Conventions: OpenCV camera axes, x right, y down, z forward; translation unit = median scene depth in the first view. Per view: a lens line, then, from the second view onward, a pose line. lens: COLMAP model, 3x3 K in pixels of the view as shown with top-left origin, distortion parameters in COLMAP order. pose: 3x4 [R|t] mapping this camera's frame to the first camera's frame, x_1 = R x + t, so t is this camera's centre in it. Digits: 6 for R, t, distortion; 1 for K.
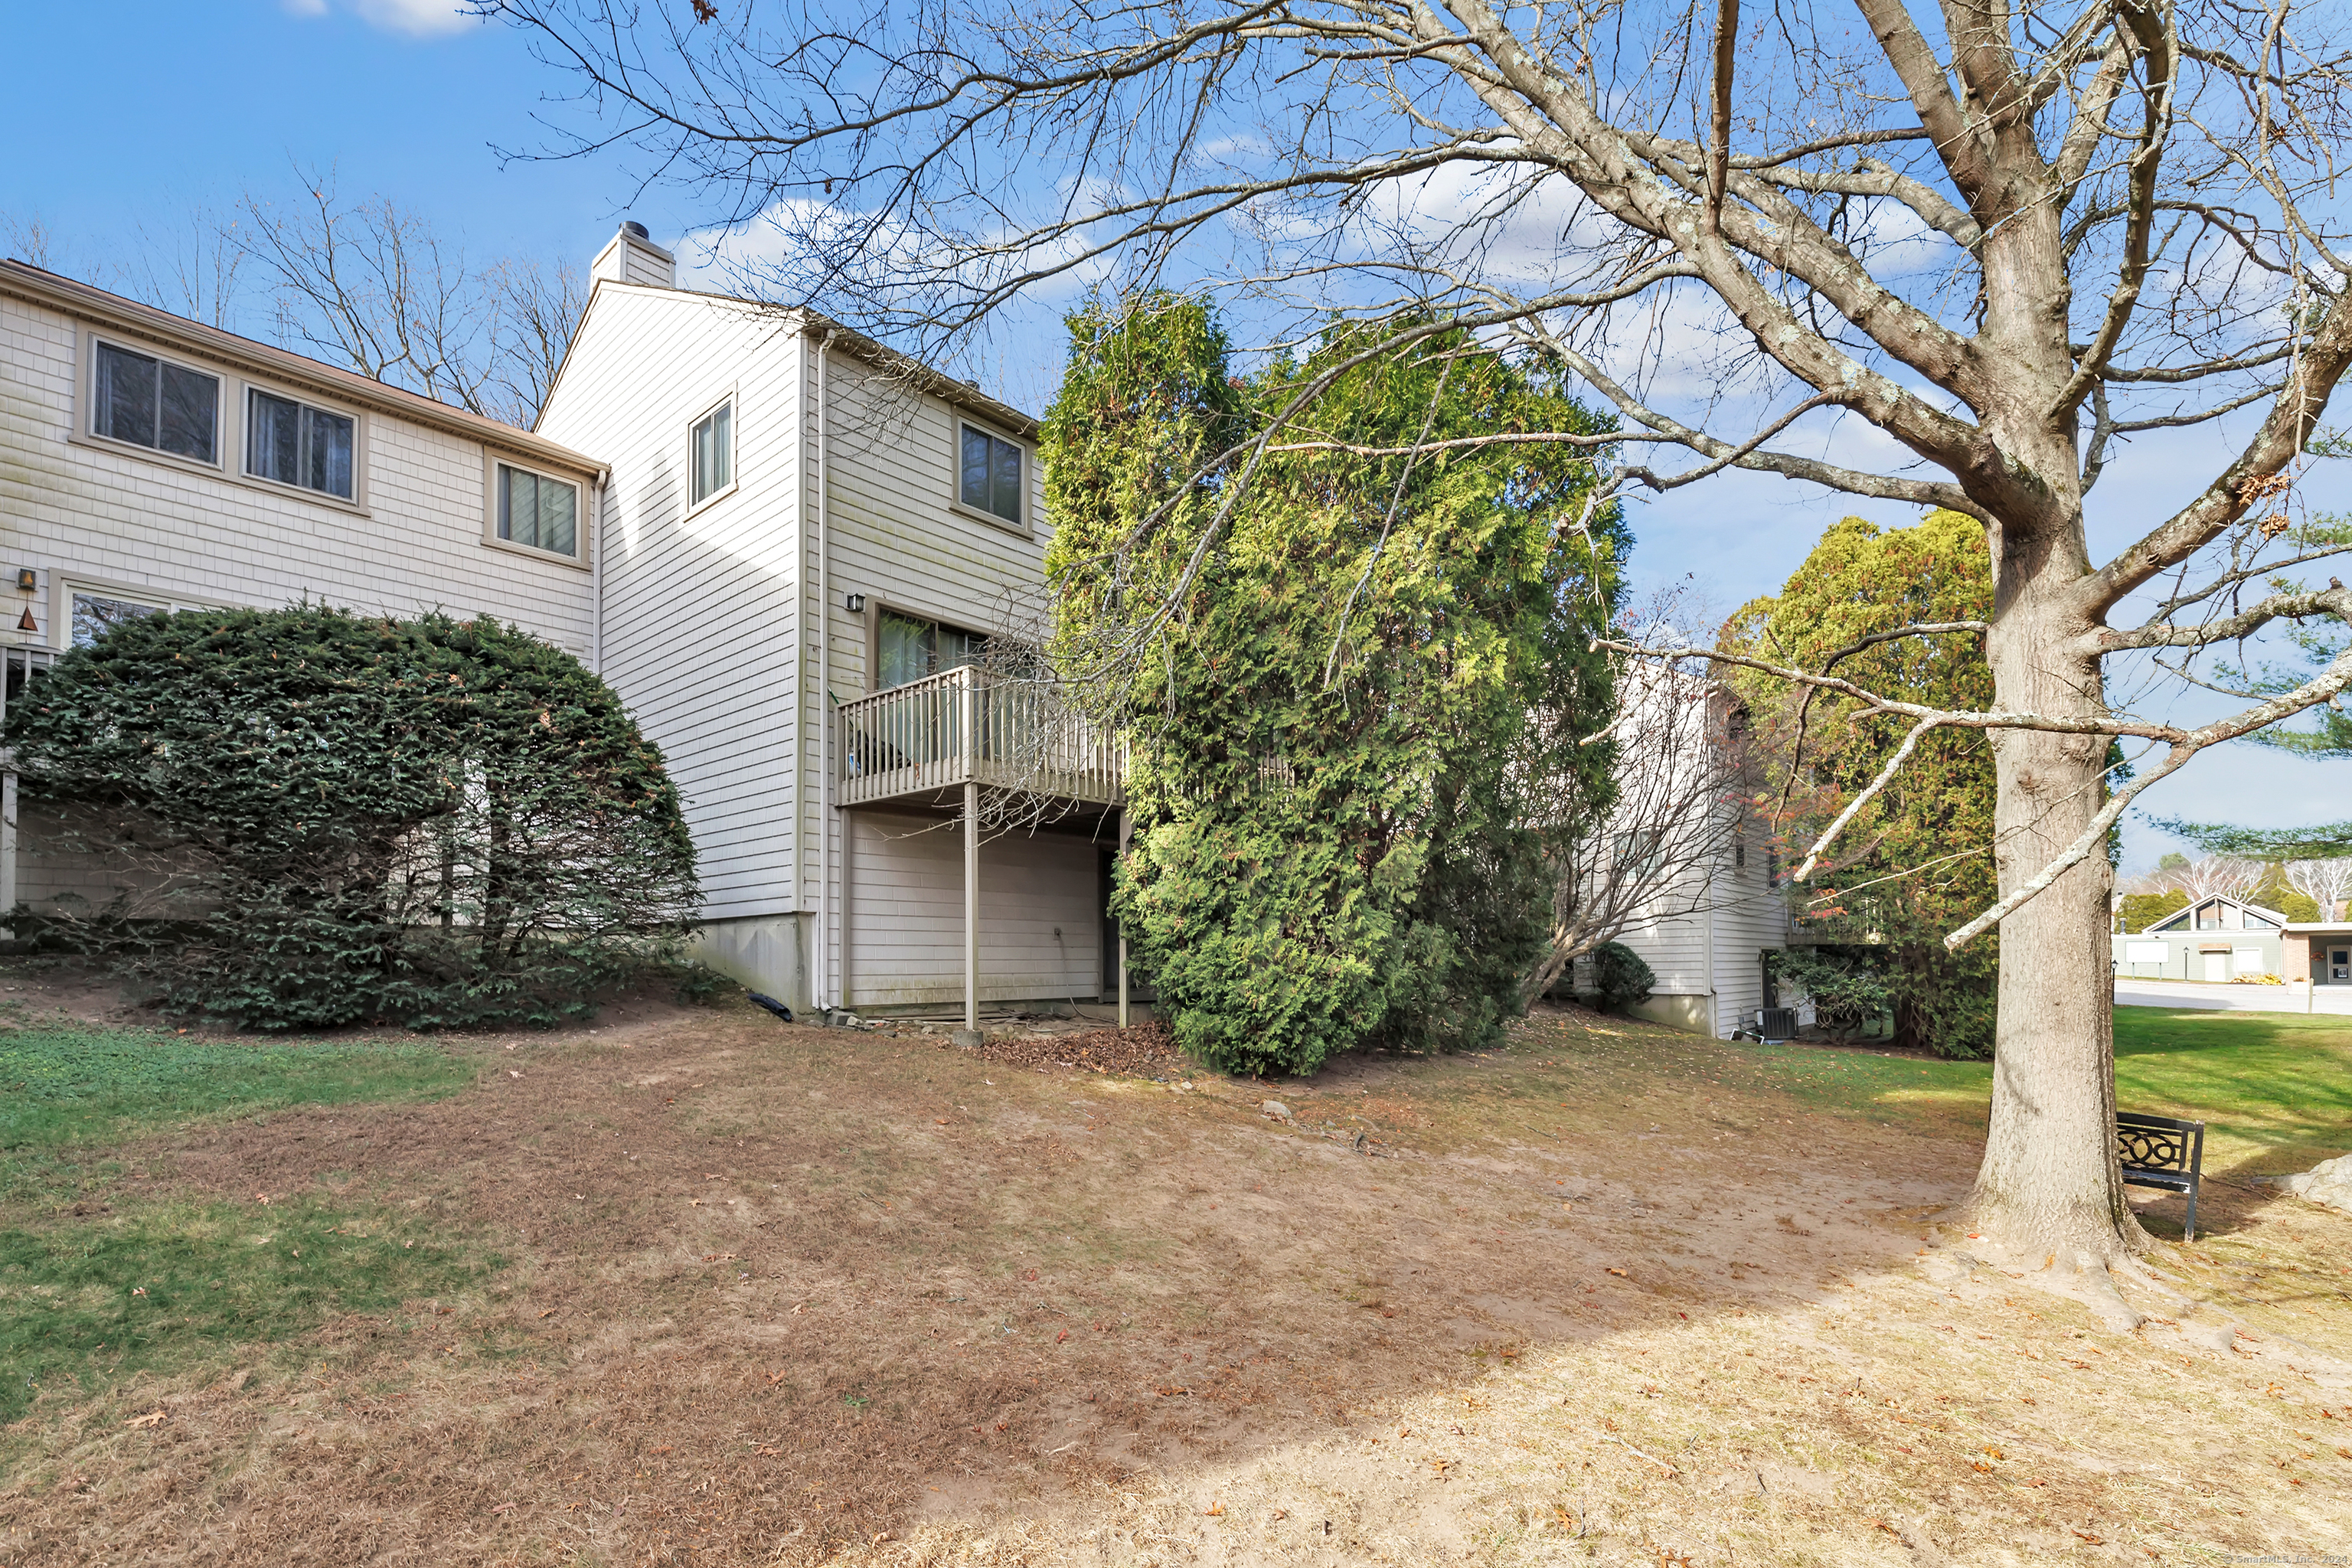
lens RADIAL K [[1052.0, 0, 1097.1], [0, 1052.0, 783.6], [0, 0, 1]] dist [0.000913, 0.000842]
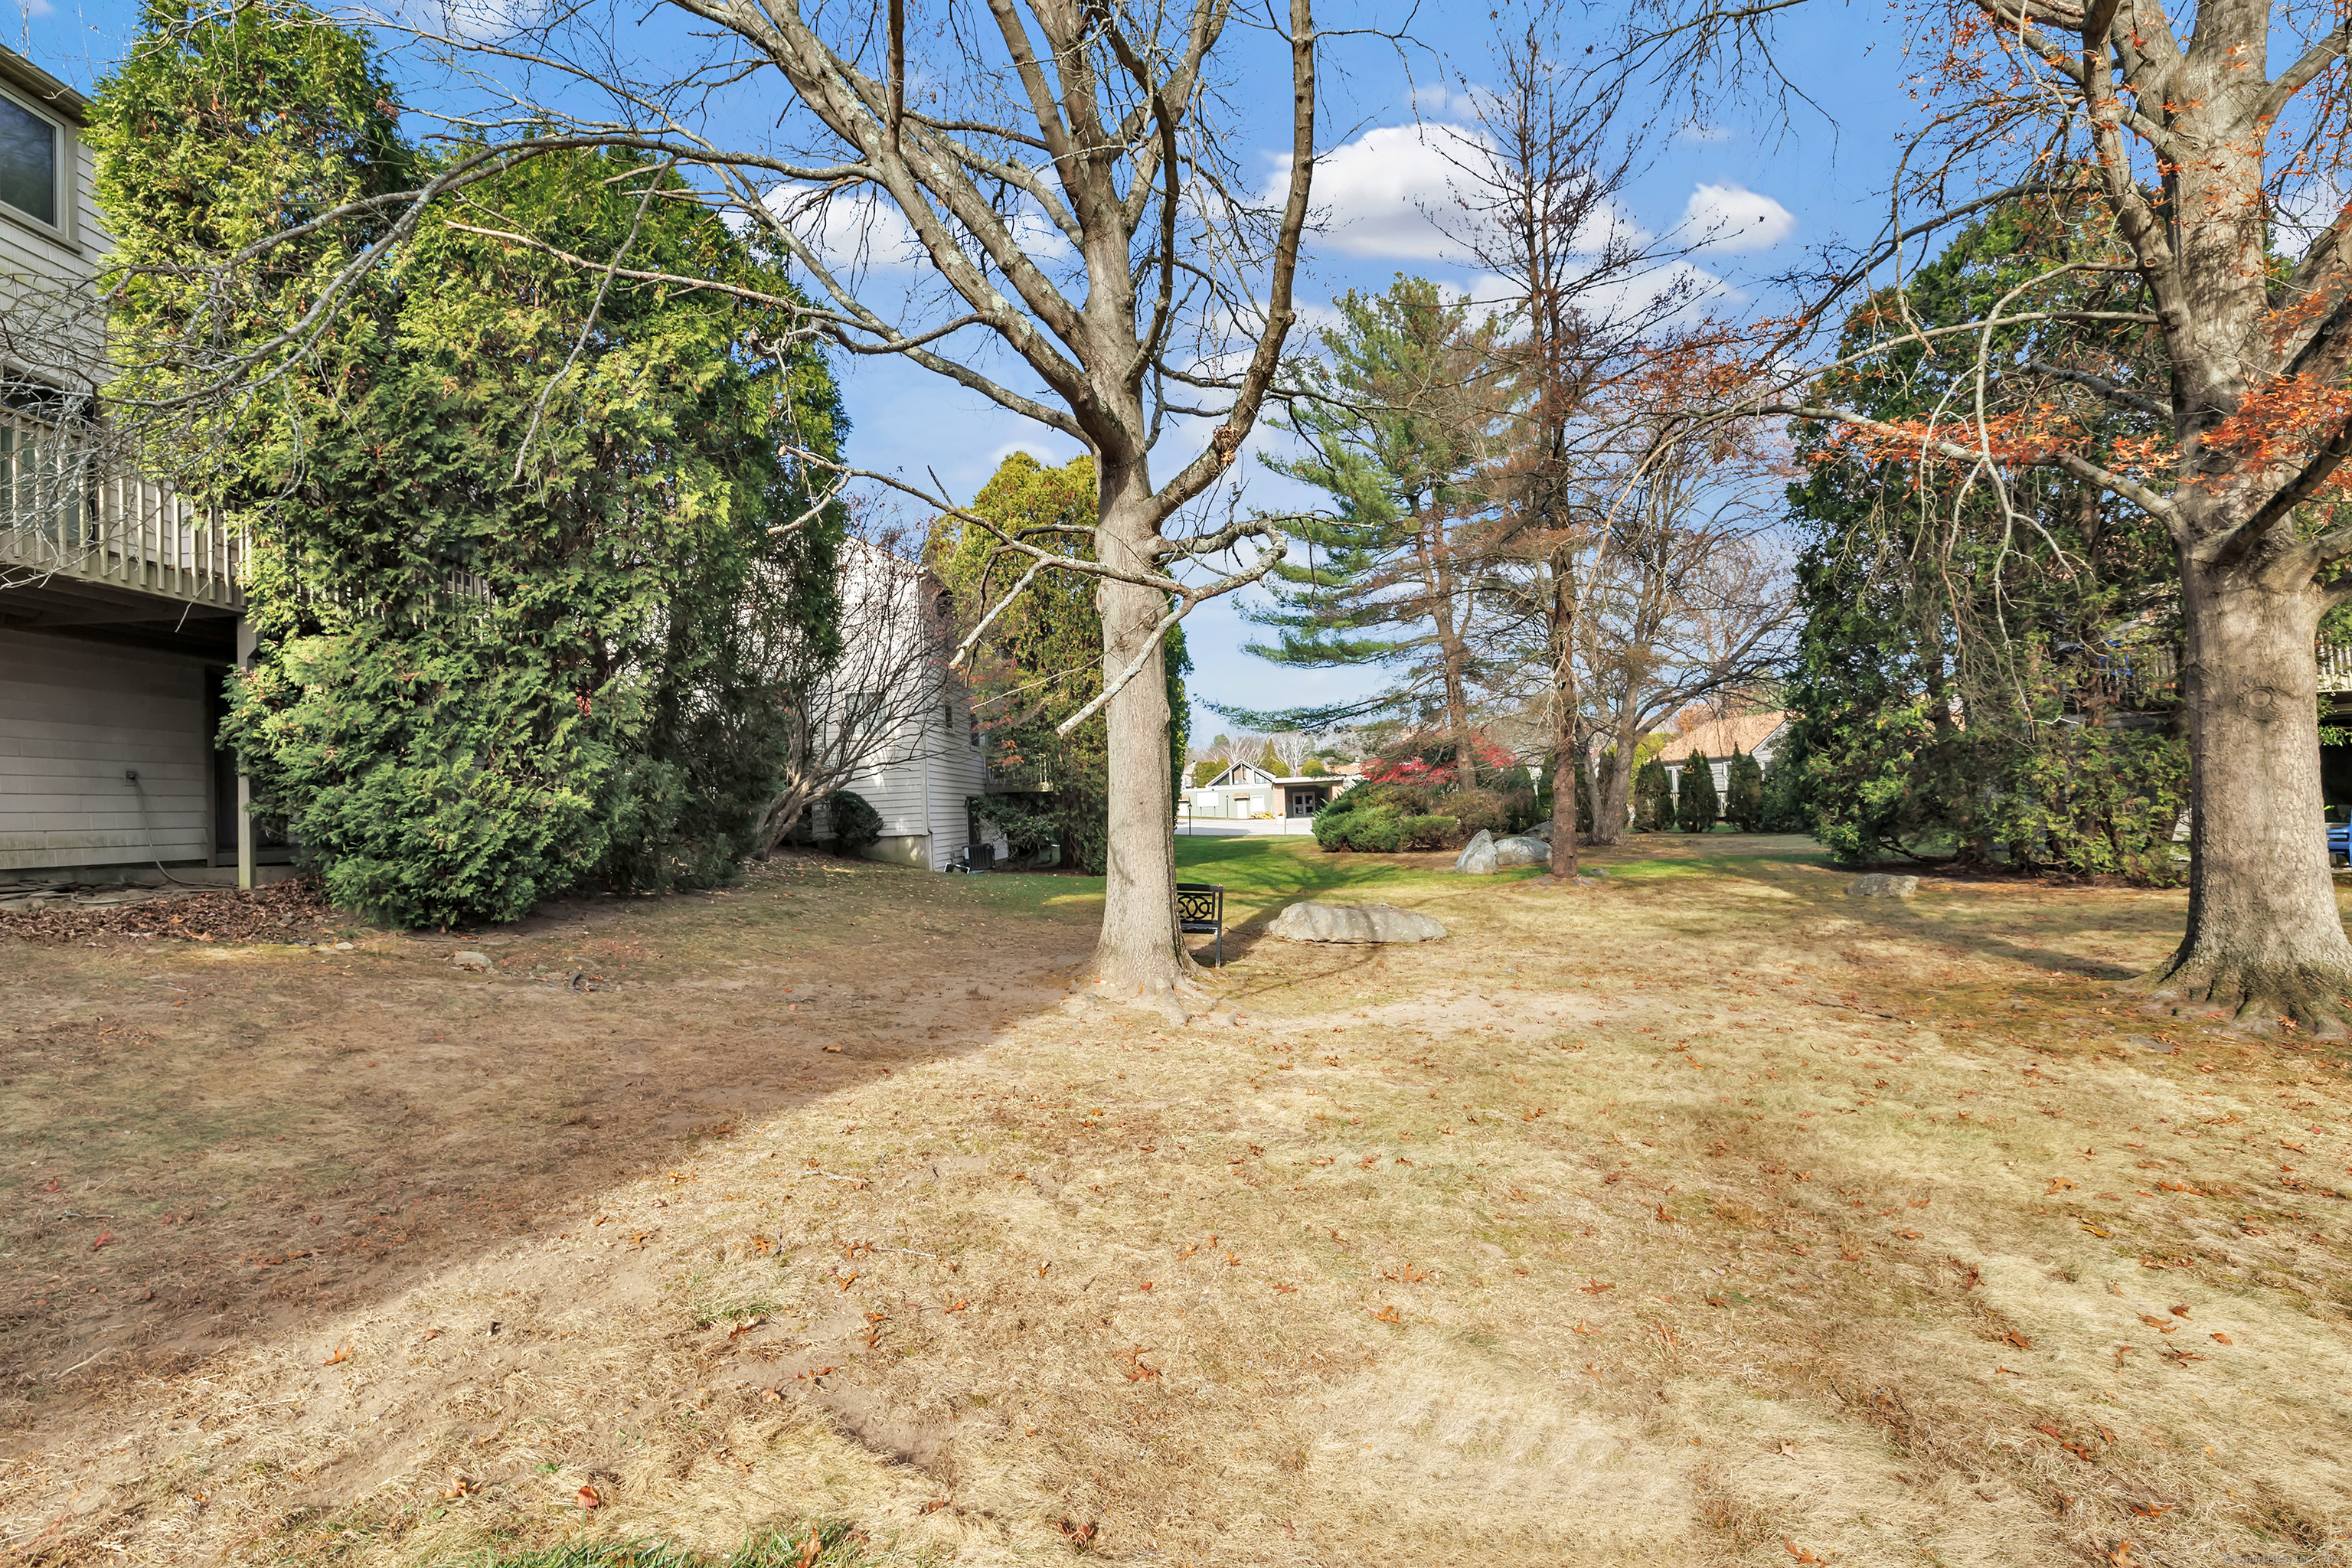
lens RADIAL K [[1007.9, 0, 1164.6], [0, 1007.9, 769.3], [0, 0, 1]] dist [0.000077, 0.000254]
pose [[0.772194, -0.006083, 0.635358, 0.083104], [0.022371, 0.999594, -0.017619, 0.179760], [-0.634993, 0.027819, 0.772017, -0.048978]]
